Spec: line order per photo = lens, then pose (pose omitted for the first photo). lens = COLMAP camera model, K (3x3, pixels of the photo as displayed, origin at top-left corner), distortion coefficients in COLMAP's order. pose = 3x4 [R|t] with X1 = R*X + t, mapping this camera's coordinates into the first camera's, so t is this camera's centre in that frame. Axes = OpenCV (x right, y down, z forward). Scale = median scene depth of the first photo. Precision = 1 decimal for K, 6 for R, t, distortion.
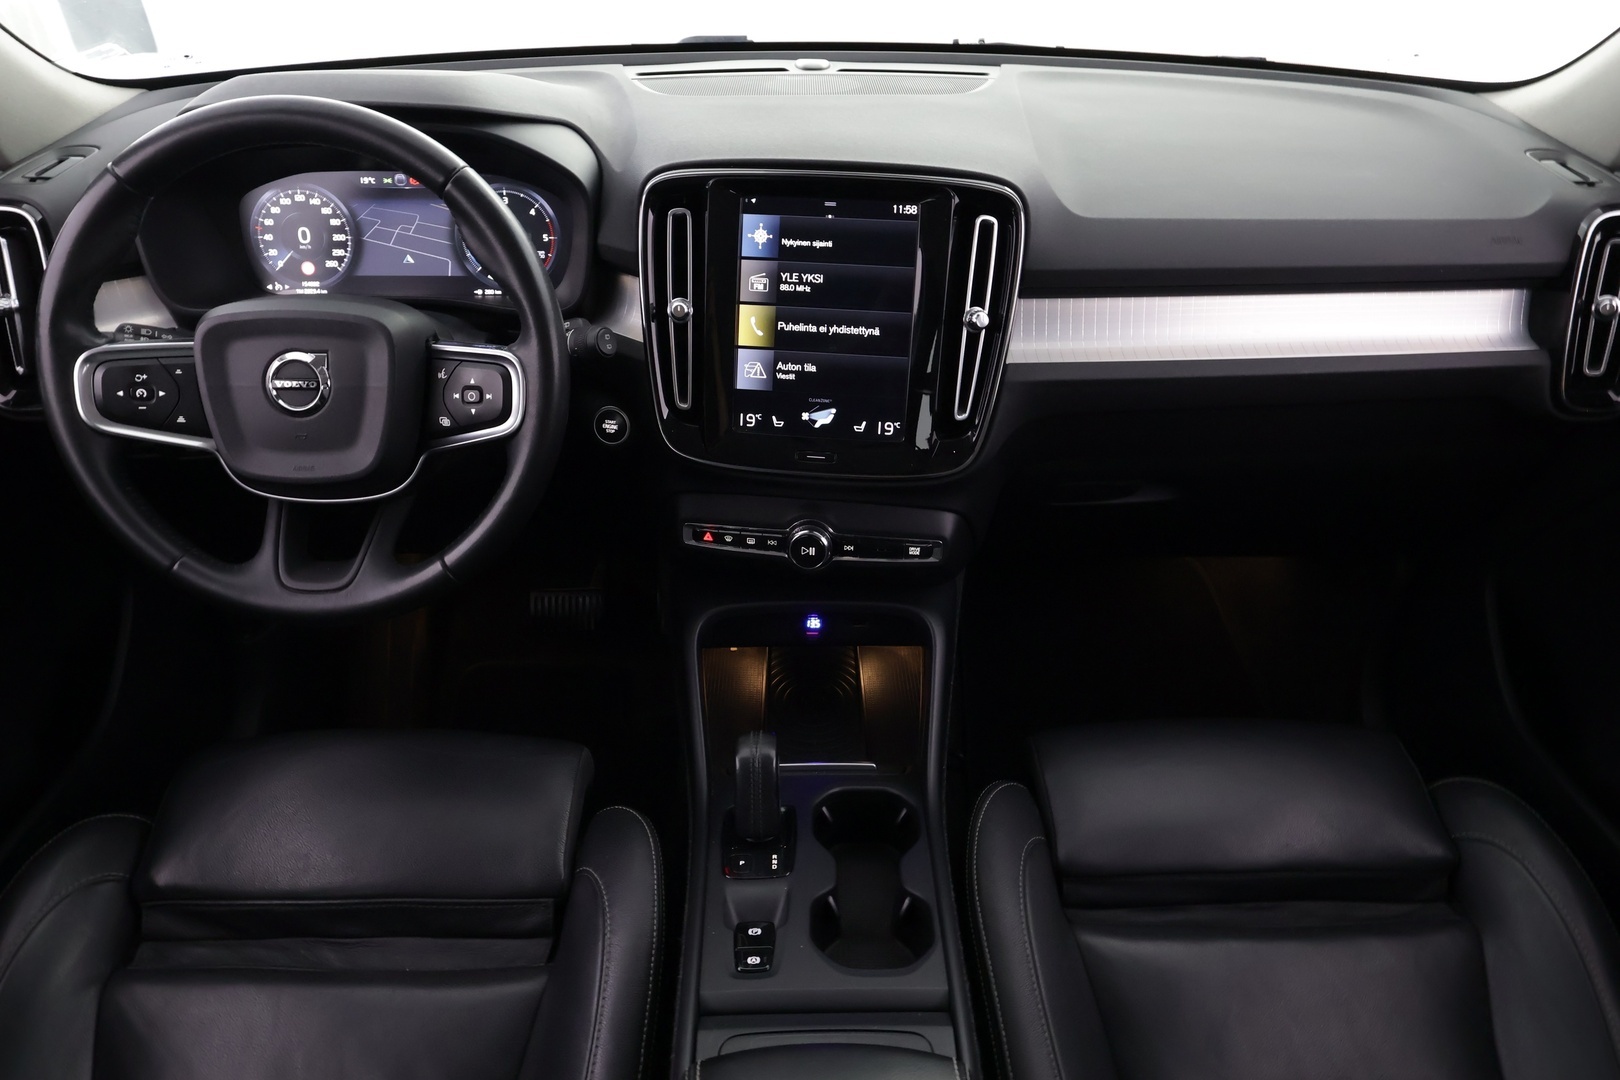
lens RADIAL K [[1122.0, 0, 783.4], [0, 1122.0, 534.4], [0, 0, 1]] dist [0.010107, -0.004334]
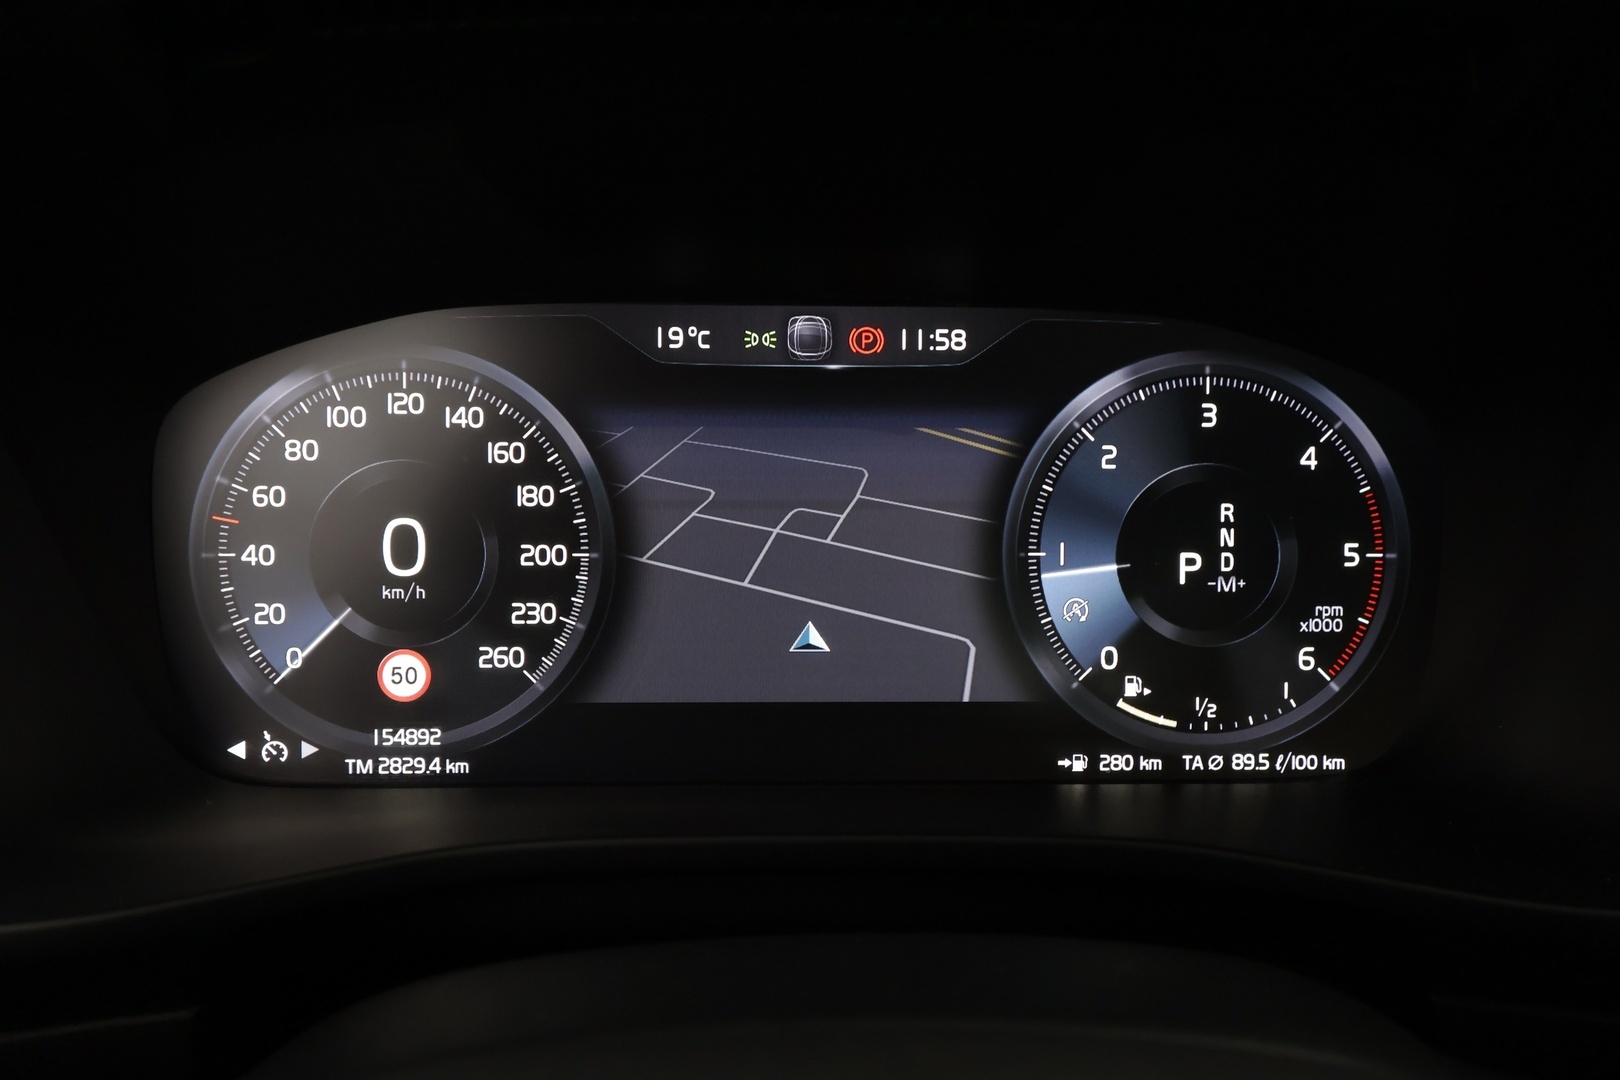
lens RADIAL K [[1288.7, 0, 799.2], [0, 1288.7, 539.7], [0, 0, 1]] dist [0.001611, -0.003479]
pose [[0.999435, 0.000074, 0.033599, -0.383219], [0.009538, 0.958232, -0.285834, -0.203253], [-0.032217, 0.285993, 0.957690, 0.794593]]
